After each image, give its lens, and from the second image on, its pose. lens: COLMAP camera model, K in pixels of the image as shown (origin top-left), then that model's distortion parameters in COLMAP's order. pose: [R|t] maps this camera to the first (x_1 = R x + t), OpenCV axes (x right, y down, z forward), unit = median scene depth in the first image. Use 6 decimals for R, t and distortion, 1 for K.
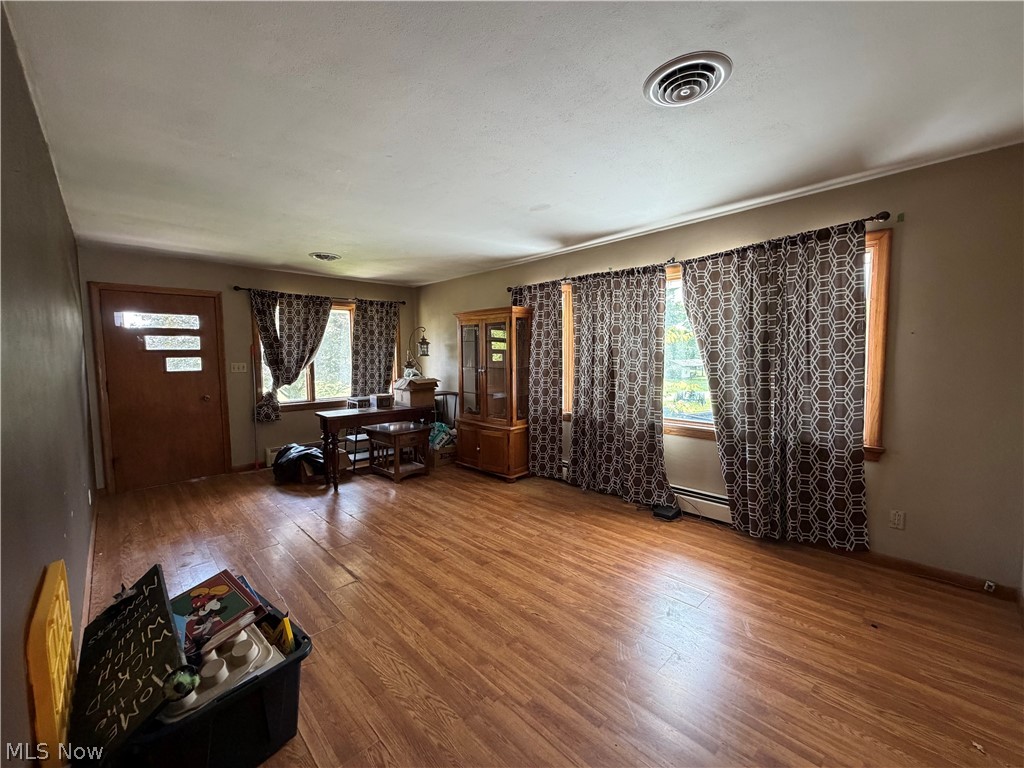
lens RADIAL K [[411.6, 0, 509.4], [0, 411.6, 383.6], [0, 0, 1]] dist [0.001906, 0.000254]
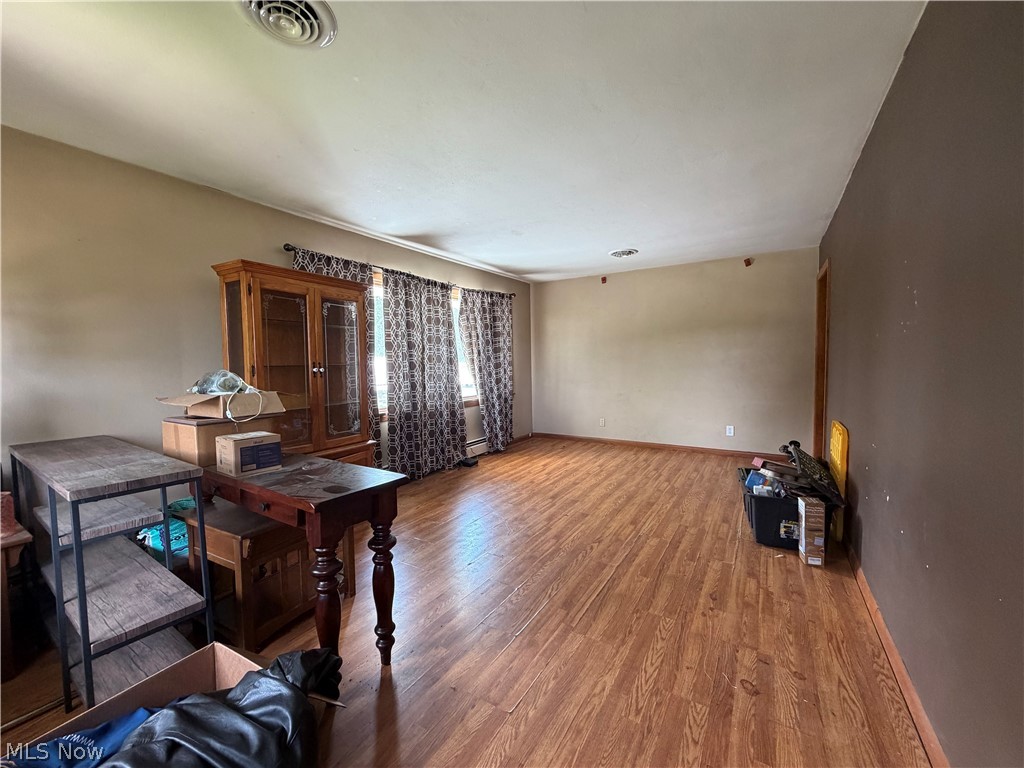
lens RADIAL K [[411.6, 0, 509.4], [0, 411.6, 383.6], [0, 0, 1]] dist [0.001906, 0.000254]
pose [[-0.235004, -0.045041, 0.970950, -1.163998], [0.087298, 0.993911, 0.067235, -0.045051], [-0.968066, 0.100563, -0.229641, 1.328370]]
